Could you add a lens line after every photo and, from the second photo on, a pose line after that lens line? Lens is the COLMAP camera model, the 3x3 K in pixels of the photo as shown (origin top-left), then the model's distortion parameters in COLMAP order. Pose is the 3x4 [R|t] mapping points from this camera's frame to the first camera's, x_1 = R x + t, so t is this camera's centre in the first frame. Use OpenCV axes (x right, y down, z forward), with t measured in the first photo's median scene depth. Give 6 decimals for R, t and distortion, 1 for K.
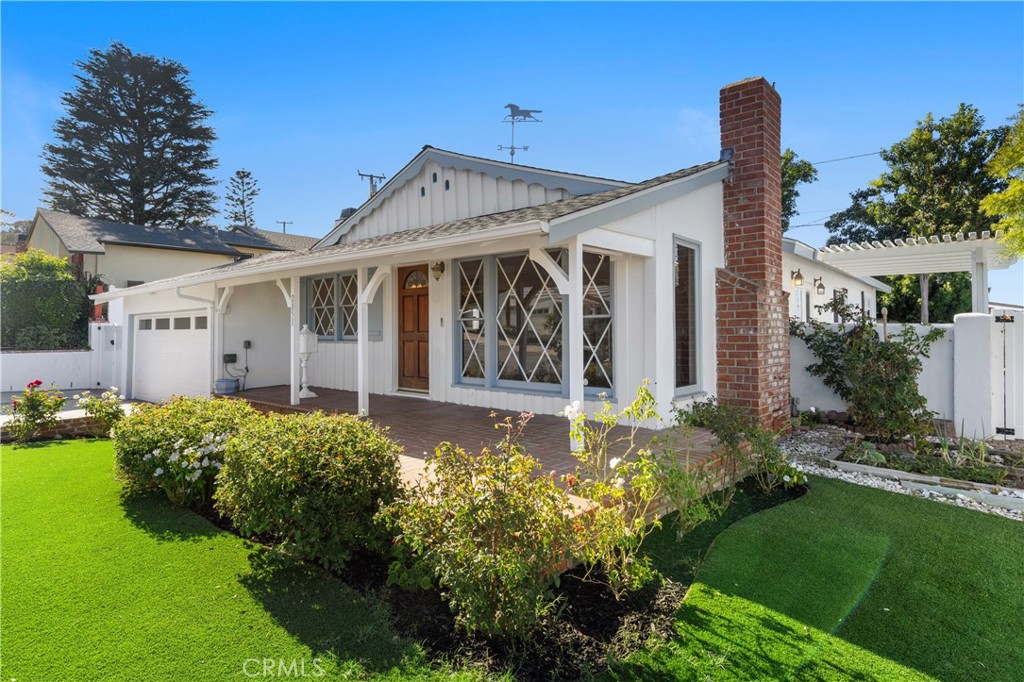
lens RADIAL K [[533.9, 0, 511.9], [0, 533.9, 322.6], [0, 0, 1]] dist [0.000986, 0.000036]
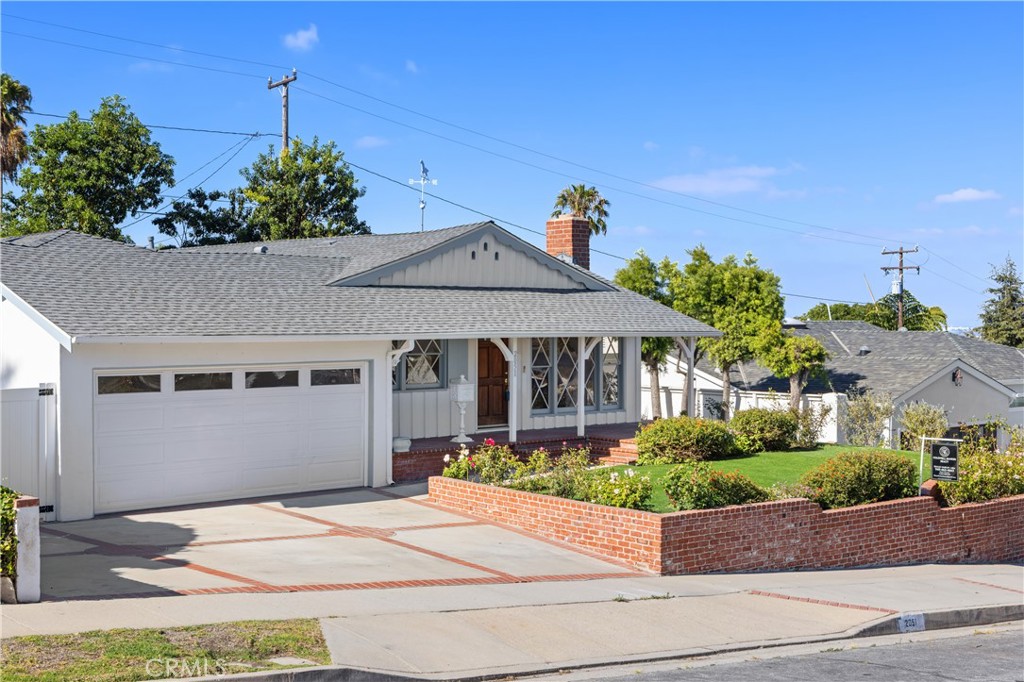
lens RADIAL K [[1375.4, 0, 512.0], [0, 1375.4, 341.0], [0, 0, 1]] dist [0.002724, 0.005858]
pose [[0.124176, -0.019401, 0.992070, -3.293801], [-0.015291, 0.999653, 0.021463, -0.133844], [-0.992142, -0.017834, 0.123837, 0.583553]]
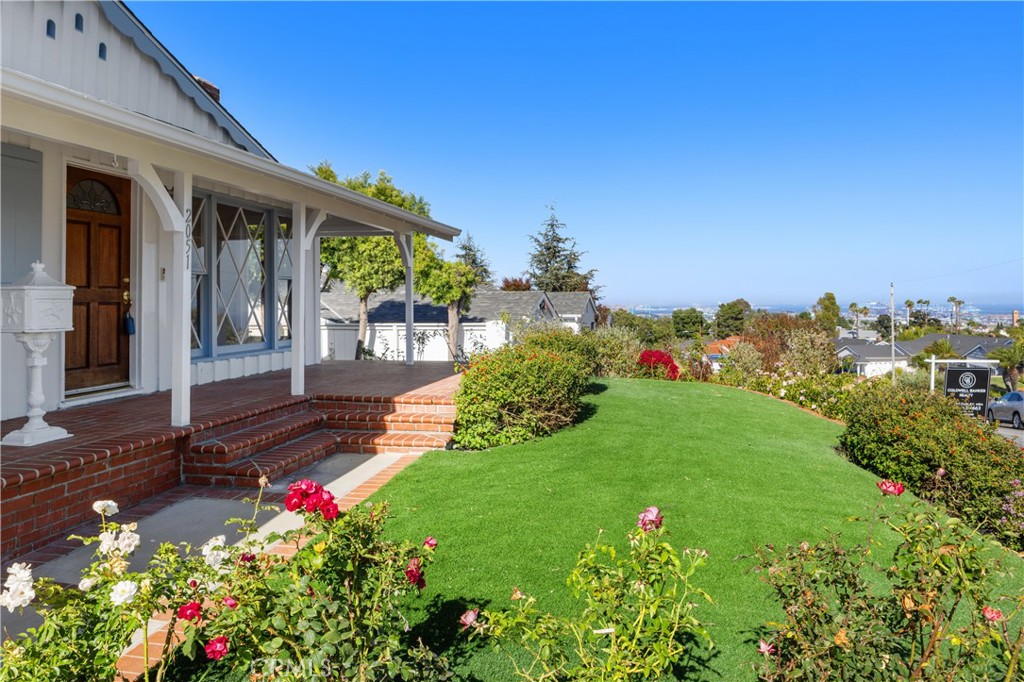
lens RADIAL K [[718.2, 0, 511.5], [0, 718.2, 286.3], [0, 0, 1]] dist [0.000117, 0.003422]
pose [[-0.466441, 0.020299, 0.884319, -1.092325], [-0.005522, 0.999650, -0.025860, 0.034737], [-0.884535, -0.016945, -0.466166, 0.981821]]
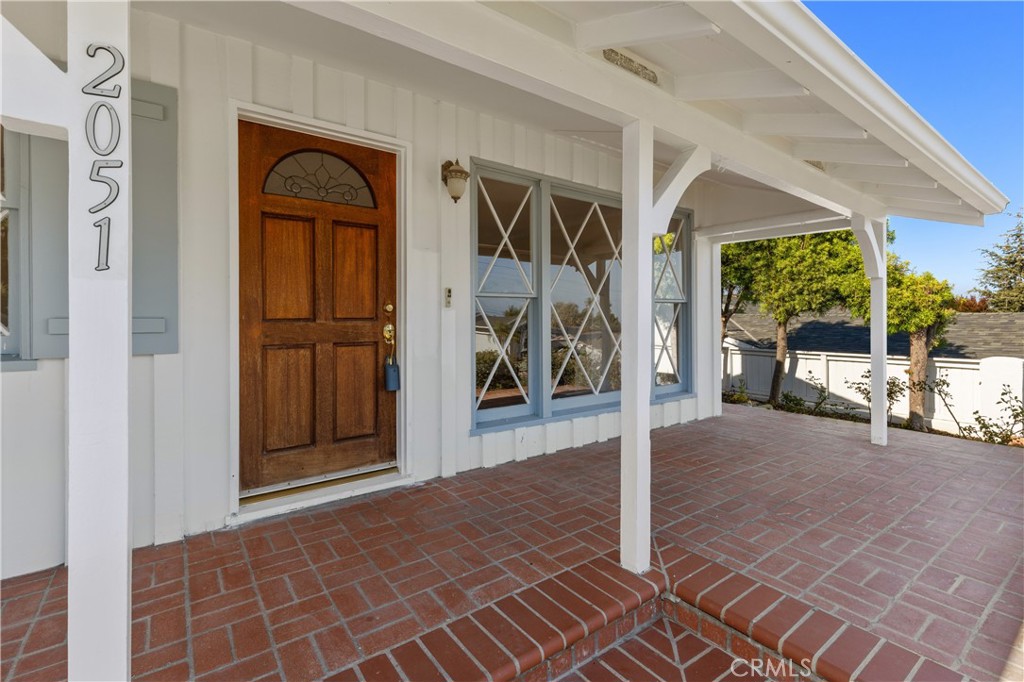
lens RADIAL K [[466.0, 0, 507.4], [0, 466.0, 319.9], [0, 0, 1]] dist [0.000615, -0.000163]
pose [[0.236484, -0.006358, 0.971615, -0.469360], [-0.013093, 0.999867, 0.009730, 0.013075], [-0.971547, -0.015023, 0.236369, 0.816454]]
